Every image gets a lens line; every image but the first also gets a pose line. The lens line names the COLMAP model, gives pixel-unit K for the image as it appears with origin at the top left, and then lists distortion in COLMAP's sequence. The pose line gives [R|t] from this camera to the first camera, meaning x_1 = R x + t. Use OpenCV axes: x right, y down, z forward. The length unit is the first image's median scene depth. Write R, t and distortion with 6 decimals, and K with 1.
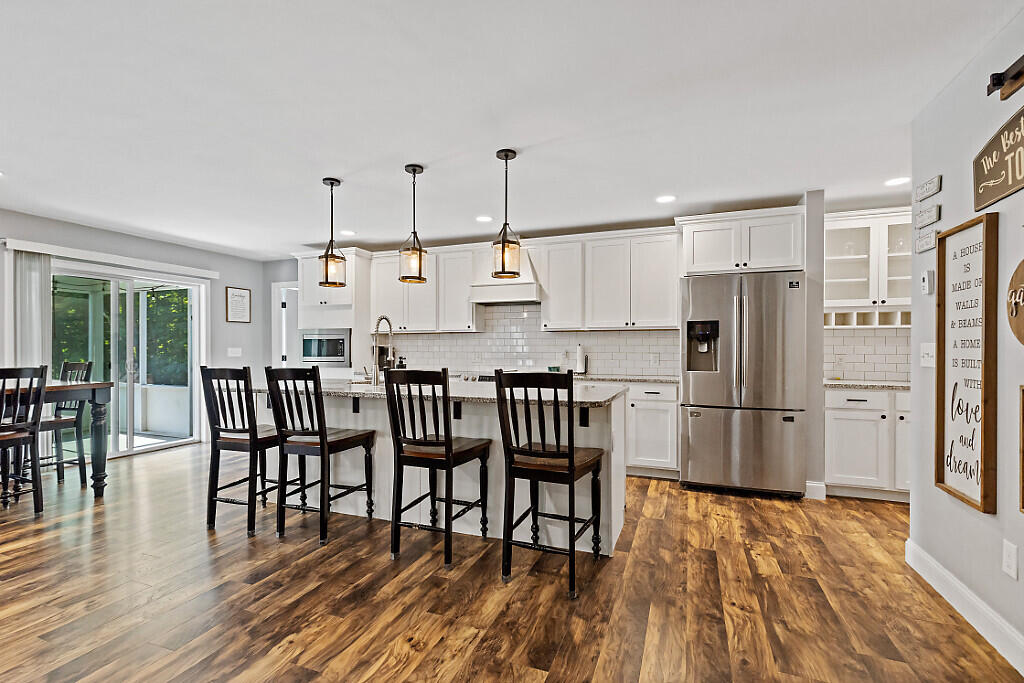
lens RADIAL K [[462.8, 0, 512.0], [0, 462.8, 341.5], [0, 0, 1]] dist [0.003373, 0.000152]
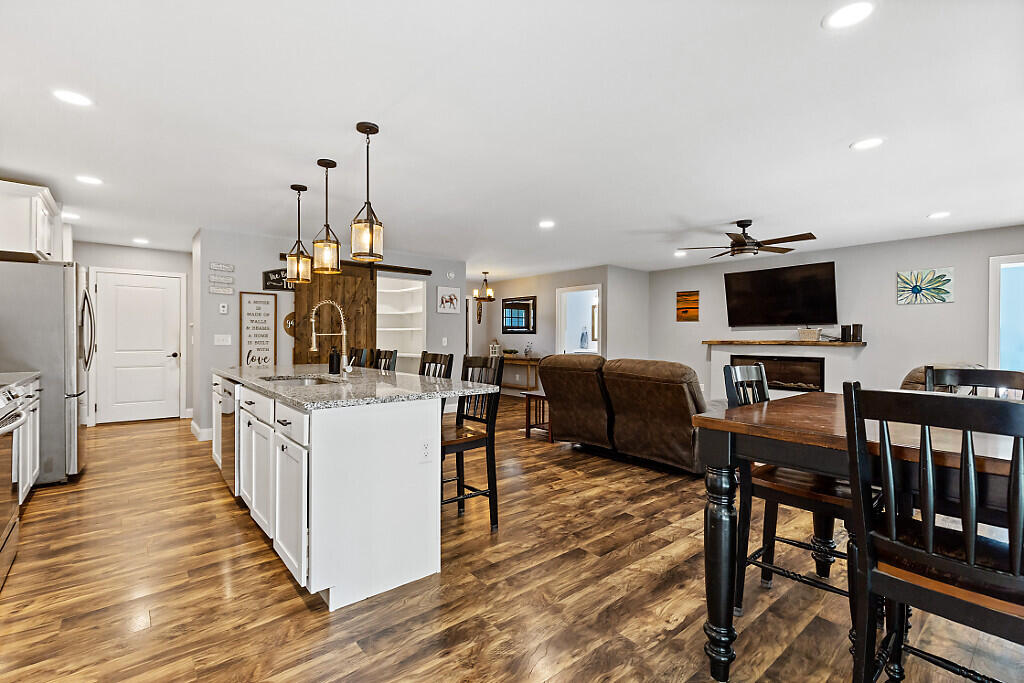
lens RADIAL K [[462.8, 0, 512.0], [0, 462.8, 341.5], [0, 0, 1]] dist [0.003373, 0.000152]
pose [[-0.875629, -0.002169, 0.482980, -1.408011], [-0.001552, 0.999997, 0.001678, 0.029682], [-0.482982, 0.000720, -0.875630, 2.239783]]
